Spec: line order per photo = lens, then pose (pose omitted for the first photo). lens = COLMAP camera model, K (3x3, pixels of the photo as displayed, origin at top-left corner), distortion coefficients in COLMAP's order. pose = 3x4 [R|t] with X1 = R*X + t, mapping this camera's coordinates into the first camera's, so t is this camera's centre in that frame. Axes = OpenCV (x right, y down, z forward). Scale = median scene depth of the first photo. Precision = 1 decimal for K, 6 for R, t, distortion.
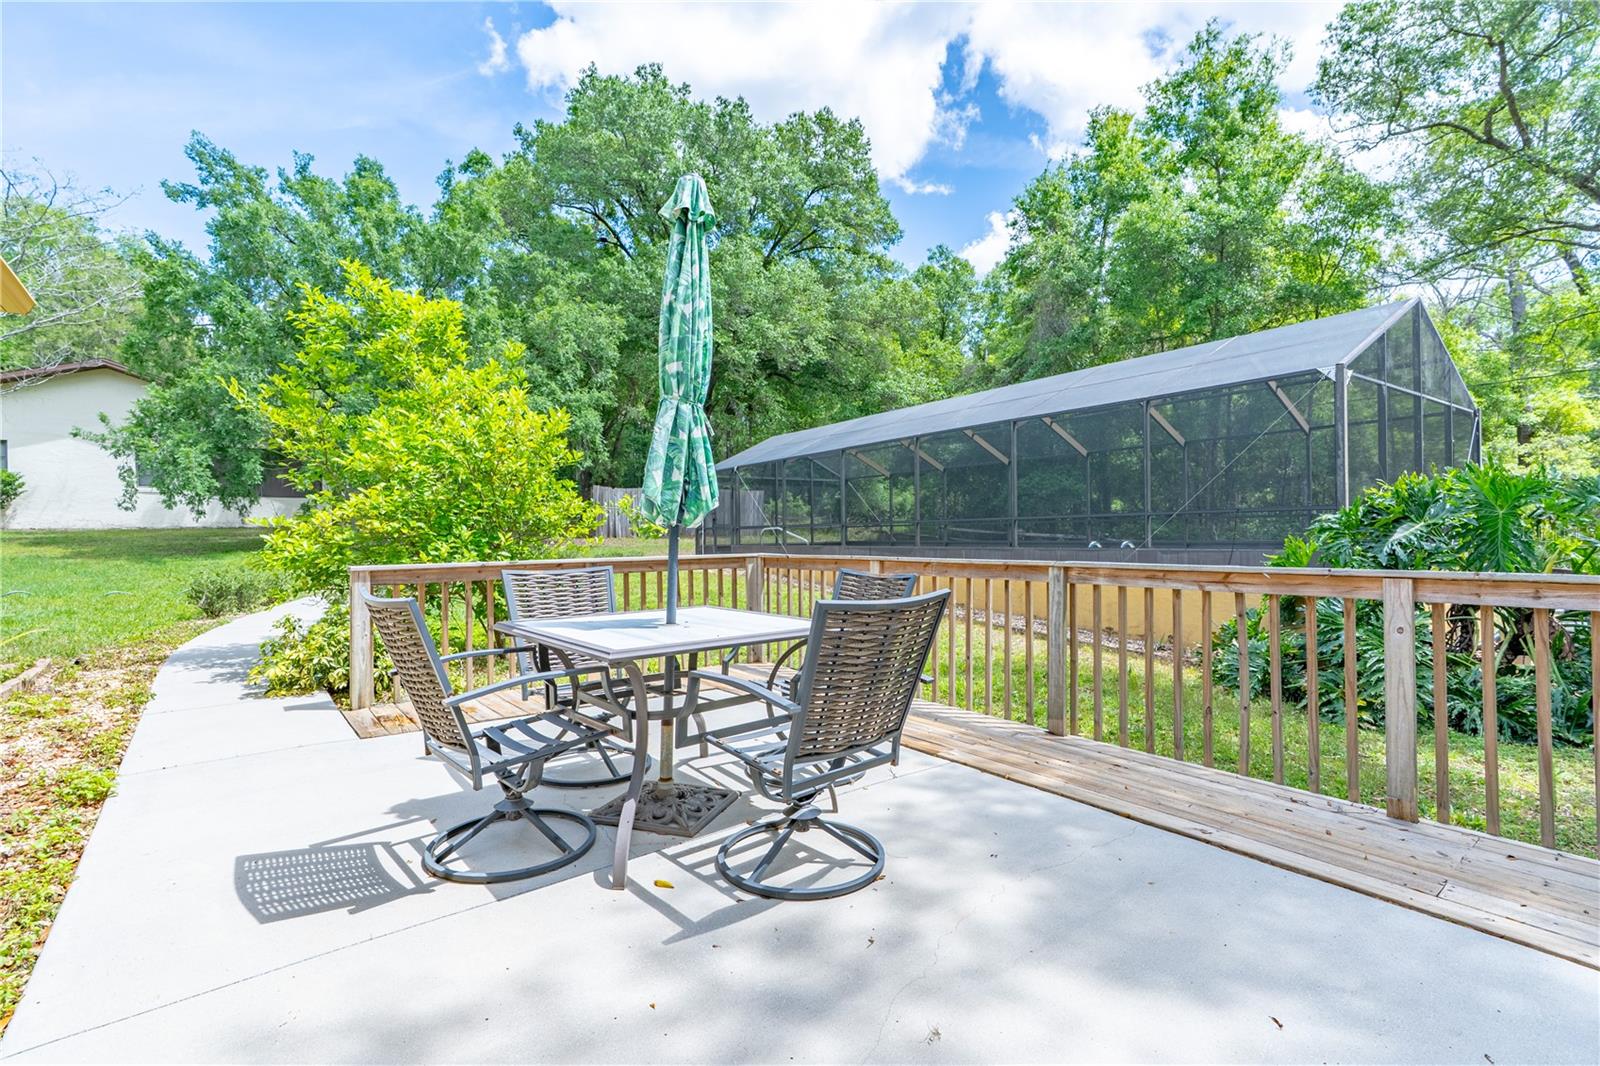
lens RADIAL K [[728.6, 0, 799.8], [0, 728.6, 523.0], [0, 0, 1]] dist [-0.003767, -0.000971]
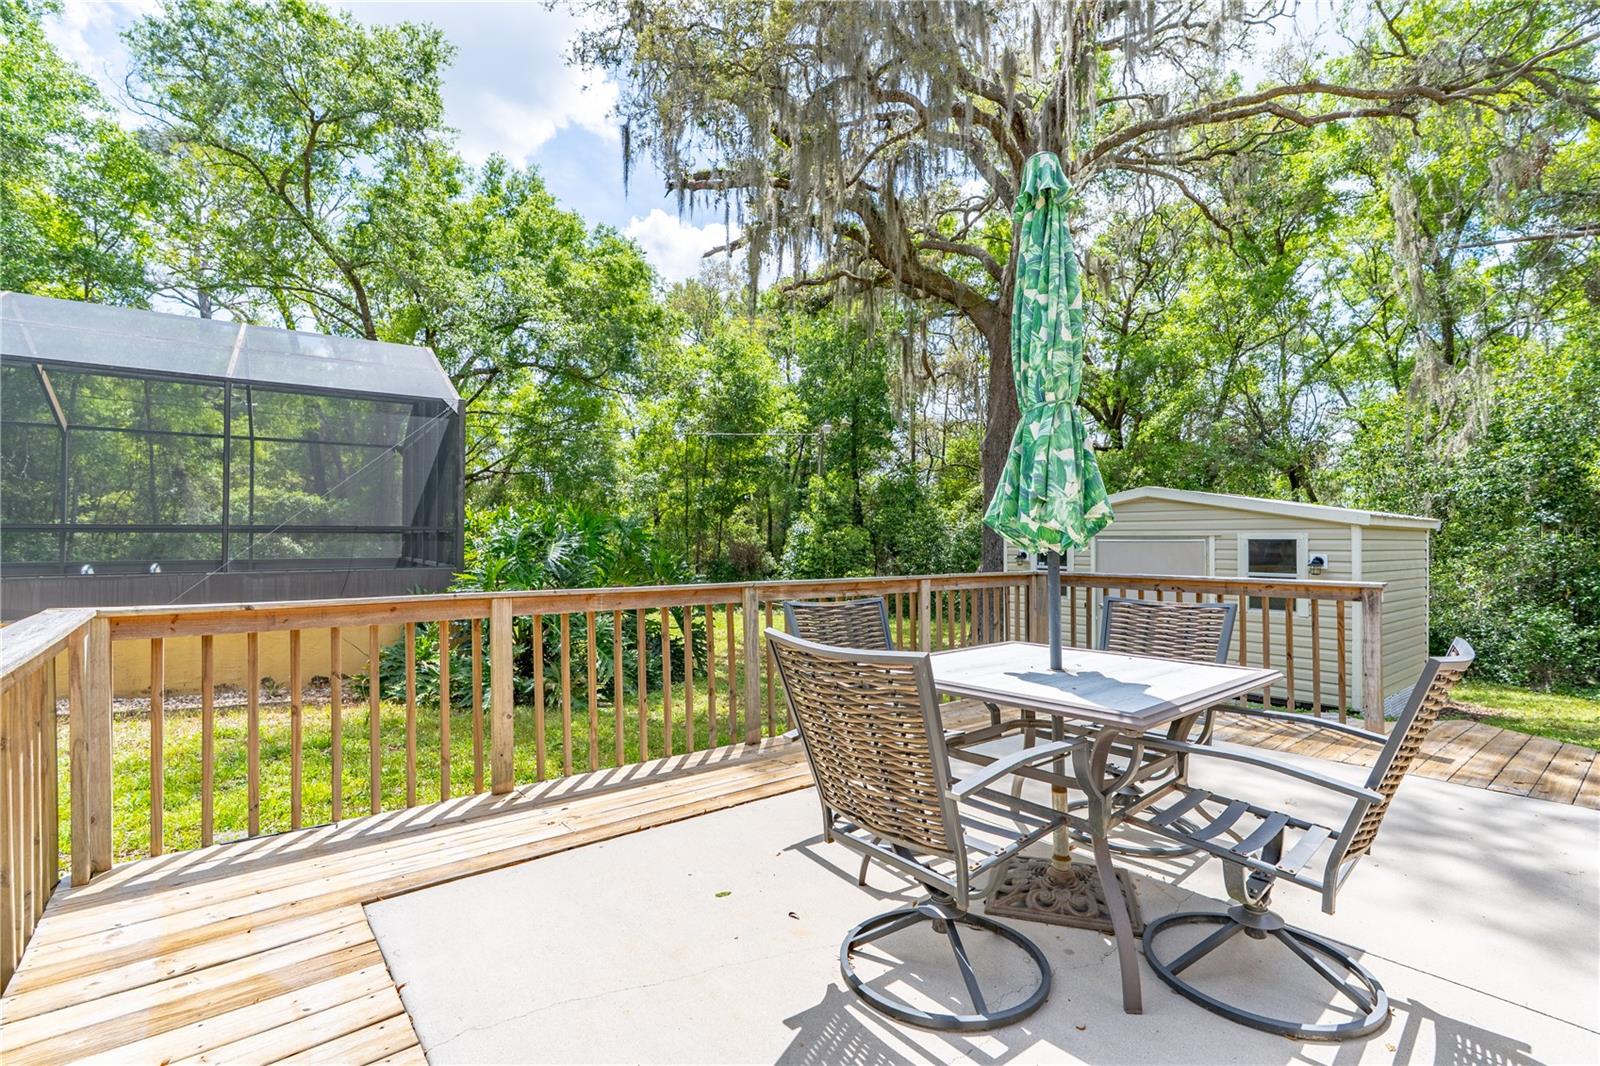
lens RADIAL K [[728.6, 0, 813.8], [0, 728.6, 537.9], [0, 0, 1]] dist [-0.003767, -0.000971]
pose [[-0.019464, 0.001047, 0.999810, -1.235305], [0.002979, 0.999995, -0.000989, -0.024232], [-0.999806, 0.002960, -0.019467, 1.585730]]
